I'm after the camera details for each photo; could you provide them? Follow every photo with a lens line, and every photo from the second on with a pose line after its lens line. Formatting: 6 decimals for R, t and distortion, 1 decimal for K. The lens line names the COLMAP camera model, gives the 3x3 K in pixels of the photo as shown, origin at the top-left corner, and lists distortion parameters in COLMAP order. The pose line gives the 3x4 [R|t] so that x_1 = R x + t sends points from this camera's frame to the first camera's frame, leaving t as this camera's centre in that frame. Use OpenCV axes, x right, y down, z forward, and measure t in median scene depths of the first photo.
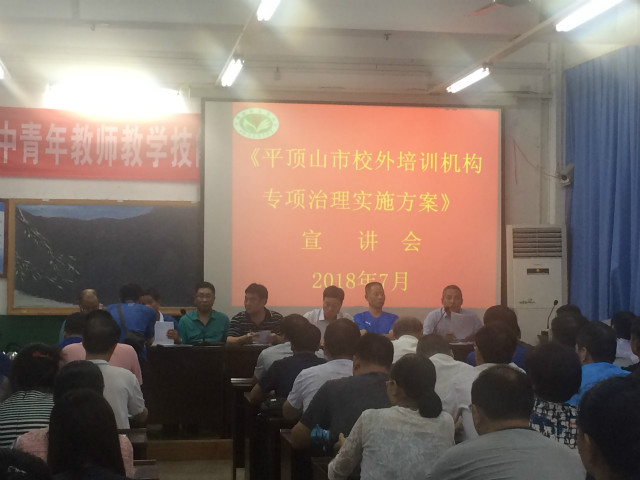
lens RADIAL K [[1233.3, 0, 320.0], [0, 1233.3, 240.0], [0, 0, 1]] dist [0.049793, 0.047920]
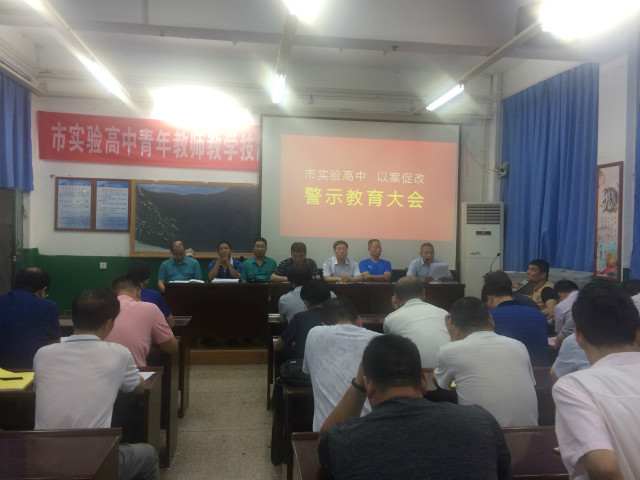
lens RADIAL K [[548.1, 0, 320.0], [0, 548.1, 240.0], [0, 0, 1]] dist [0.075326, -0.000494]
pose [[0.999513, 0.015245, -0.027231, -0.003180], [-0.014051, 0.998953, 0.043536, 0.007318], [0.027866, -0.043132, 0.998681, 0.329419]]
